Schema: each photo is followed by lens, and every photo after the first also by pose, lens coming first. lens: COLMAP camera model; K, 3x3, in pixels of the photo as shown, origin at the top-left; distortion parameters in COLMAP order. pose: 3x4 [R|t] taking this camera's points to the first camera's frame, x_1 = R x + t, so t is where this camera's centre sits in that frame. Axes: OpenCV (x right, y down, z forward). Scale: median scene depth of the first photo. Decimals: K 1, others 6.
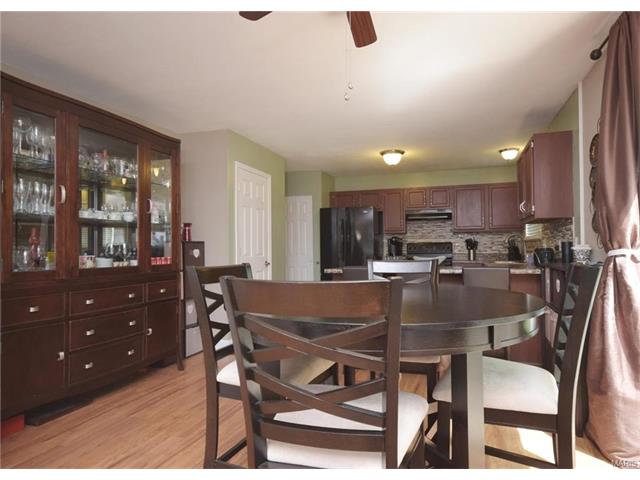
lens RADIAL K [[356.6, 0, 358.5], [0, 356.6, 250.0], [0, 0, 1]] dist [0.000404, 0.000060]
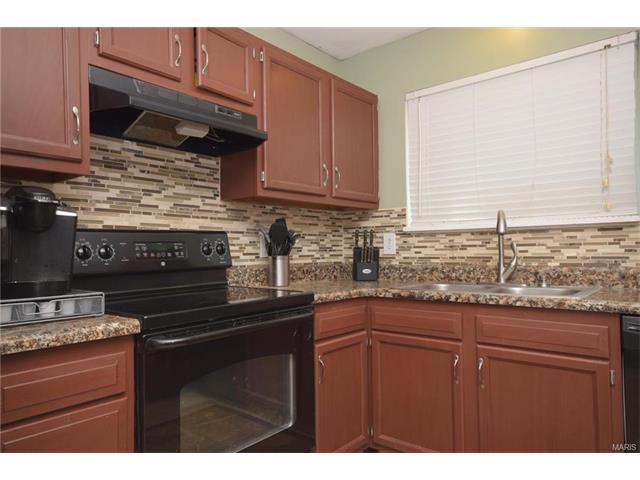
lens RADIAL K [[435.0, 0, 317.4], [0, 435.0, 244.5], [0, 0, 1]] dist [0.005722, 0.006240]
pose [[0.419807, 0.014258, 0.907501, -0.037853], [0.013903, 0.999658, -0.022137, -0.001953], [-0.907507, 0.021910, 0.419466, 0.839653]]
